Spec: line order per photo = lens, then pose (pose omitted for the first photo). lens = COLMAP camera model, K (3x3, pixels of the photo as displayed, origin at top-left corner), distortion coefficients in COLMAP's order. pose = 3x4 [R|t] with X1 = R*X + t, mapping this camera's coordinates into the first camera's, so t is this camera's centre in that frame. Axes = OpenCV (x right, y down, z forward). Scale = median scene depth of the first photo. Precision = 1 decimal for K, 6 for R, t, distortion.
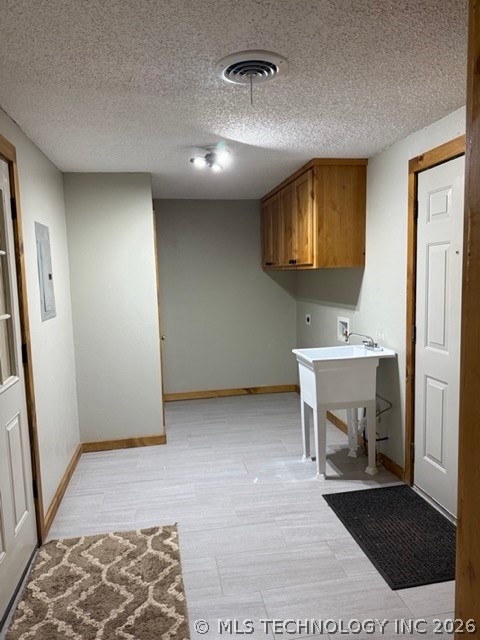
lens RADIAL K [[446.9, 0, 240.0], [0, 446.9, 320.0], [0, 0, 1]] dist [0.004729, -0.028779]
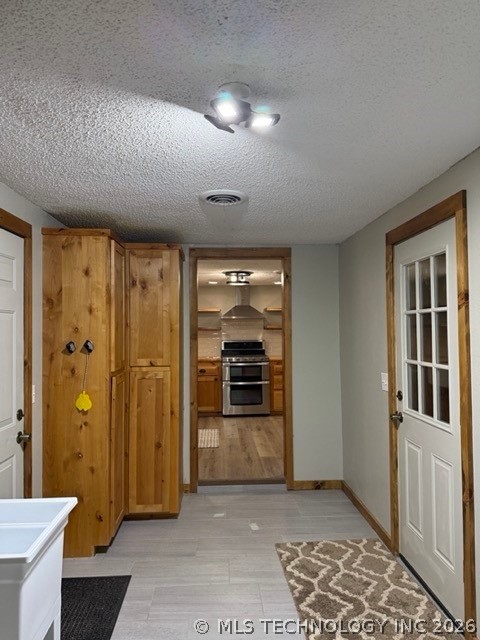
lens RADIAL K [[446.9, 0, 240.0], [0, 446.9, 320.0], [0, 0, 1]] dist [0.004729, -0.028779]
pose [[-0.991455, 0.038847, 0.124531, -0.161807], [0.048188, 0.996175, 0.072896, -0.220983], [-0.121223, 0.078274, -0.989534, 2.064701]]
